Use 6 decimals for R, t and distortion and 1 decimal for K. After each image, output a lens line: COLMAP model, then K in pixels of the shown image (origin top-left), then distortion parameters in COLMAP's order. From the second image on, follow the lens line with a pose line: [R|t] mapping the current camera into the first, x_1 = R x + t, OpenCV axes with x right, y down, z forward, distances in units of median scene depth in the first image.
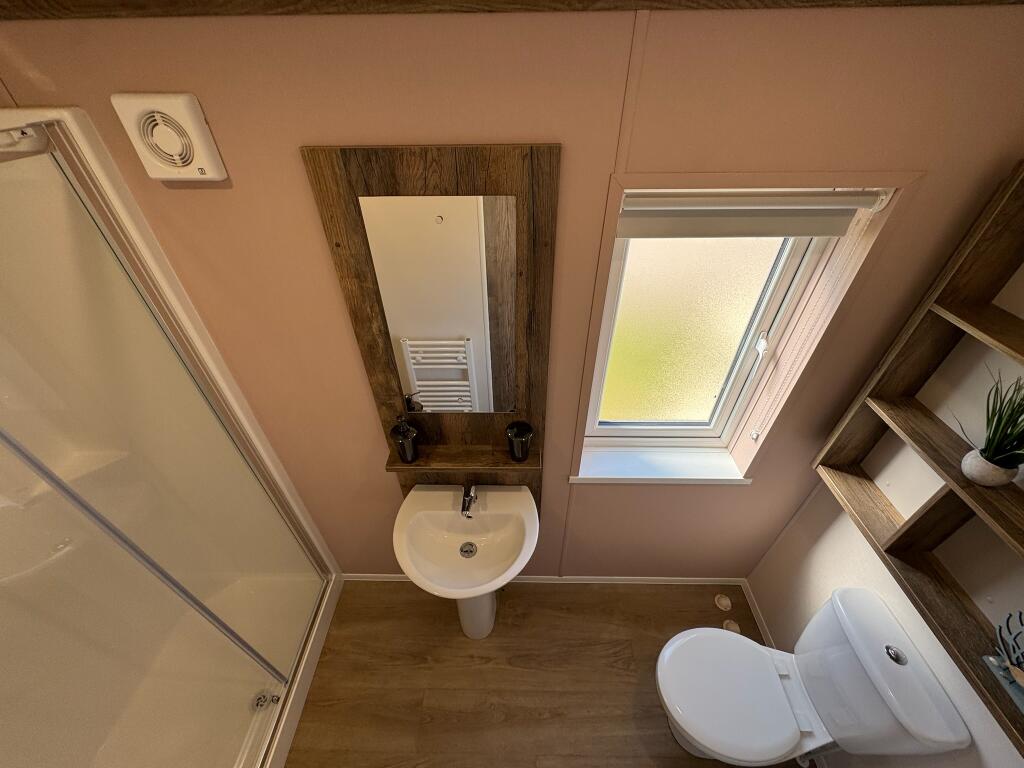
lens RADIAL K [[404.6, 0, 512.0], [0, 404.6, 384.0], [0, 0, 1]] dist [-0.001389, -0.000118]
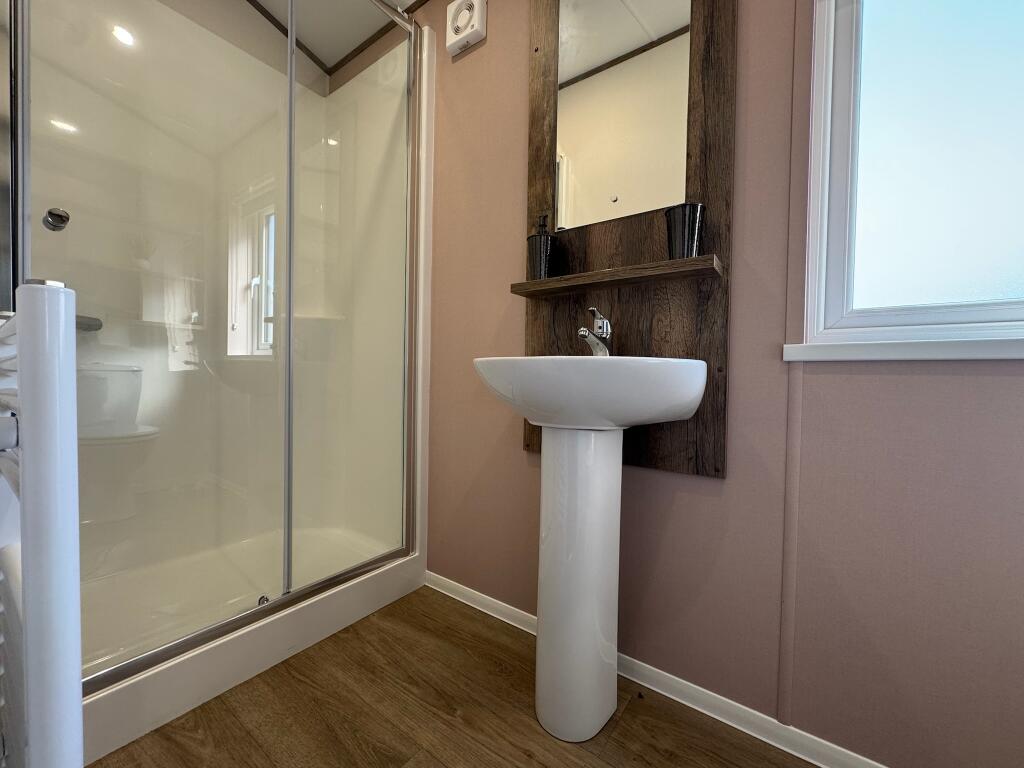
lens RADIAL K [[404.6, 0, 512.0], [0, 404.6, 384.0], [0, 0, 1]] dist [-0.001389, -0.000118]
pose [[0.818443, 0.036263, -0.573443, 0.176268], [-0.380754, 0.781659, -0.494000, 0.770631], [0.430322, 0.622651, 0.653550, 0.569632]]
